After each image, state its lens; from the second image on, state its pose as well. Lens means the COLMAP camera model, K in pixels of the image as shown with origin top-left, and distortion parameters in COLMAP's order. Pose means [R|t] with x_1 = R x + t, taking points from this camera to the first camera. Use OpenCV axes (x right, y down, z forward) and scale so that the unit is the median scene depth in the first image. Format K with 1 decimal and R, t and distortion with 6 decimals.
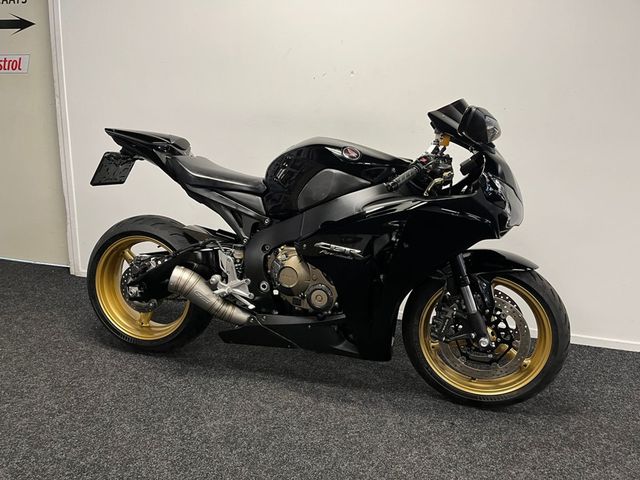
lens RADIAL K [[488.3, 0, 320.0], [0, 488.3, 240.0], [0, 0, 1]] dist [0.068482, -0.102745]
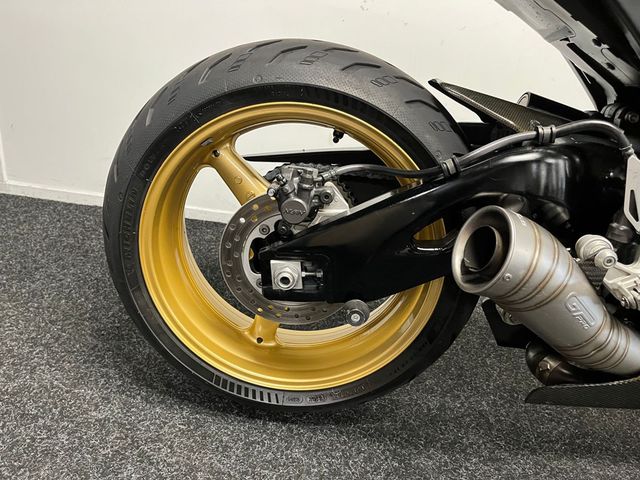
lens RADIAL K [[488.3, 0, 320.0], [0, 488.3, 240.0], [0, 0, 1]] dist [0.068482, -0.102745]
pose [[0.979264, -0.005121, 0.202522, -0.452382], [-0.034668, 0.980698, 0.192431, 0.018409], [-0.199598, -0.195462, 0.960185, 0.731818]]
